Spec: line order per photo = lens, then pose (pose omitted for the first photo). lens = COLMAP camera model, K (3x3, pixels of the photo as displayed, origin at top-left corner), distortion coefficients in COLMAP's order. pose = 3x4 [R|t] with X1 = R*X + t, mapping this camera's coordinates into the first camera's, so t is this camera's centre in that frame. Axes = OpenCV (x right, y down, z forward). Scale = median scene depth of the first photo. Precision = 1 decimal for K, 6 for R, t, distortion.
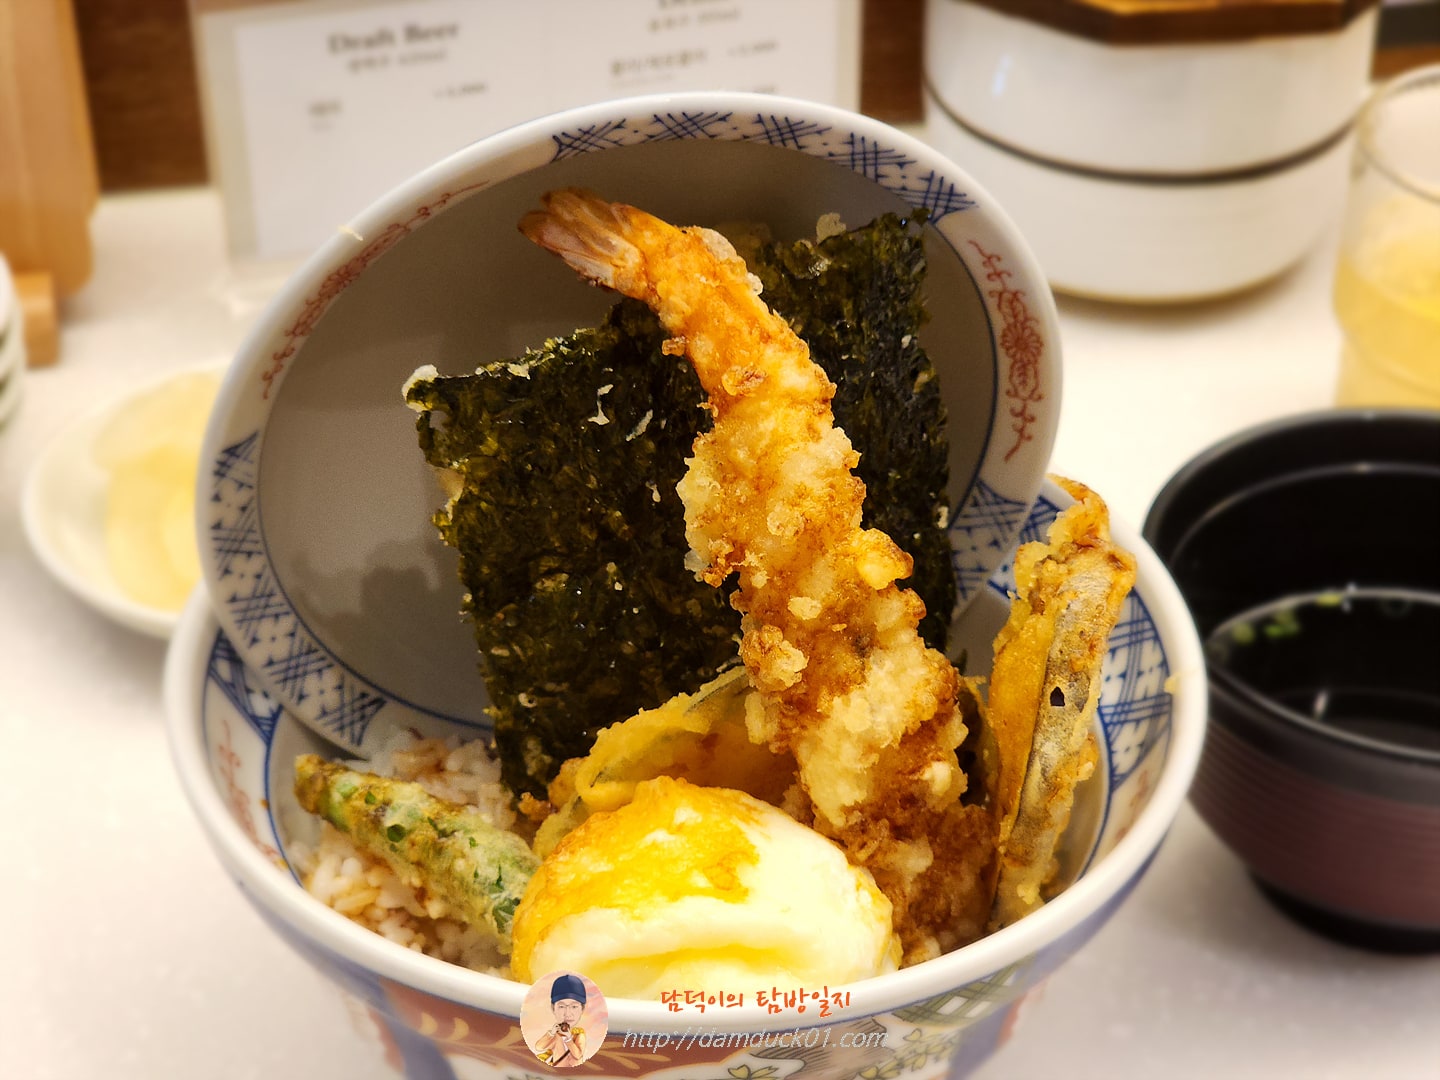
lens RADIAL K [[2944.3, 0, 720.0], [0, 2944.3, 540.0], [0, 0, 1]] dist [-0.643390, 9.318814]
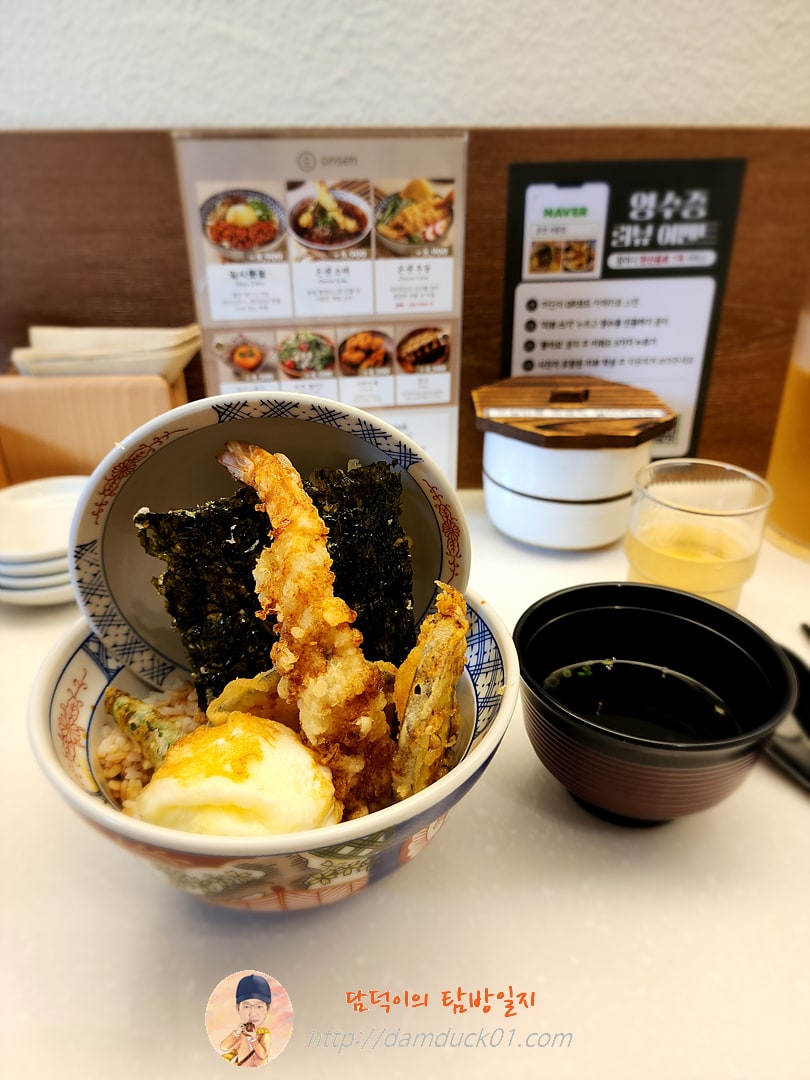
lens RADIAL K [[753.6, 0, 405.0], [0, 753.6, 540.0], [0, 0, 1]] dist [0.037216, -0.041363]
pose [[0.987803, 0.063673, -0.142095, 0.164135], [-0.082687, 0.987769, -0.132193, 0.021327], [0.131940, 0.142330, 0.980986, 0.463766]]
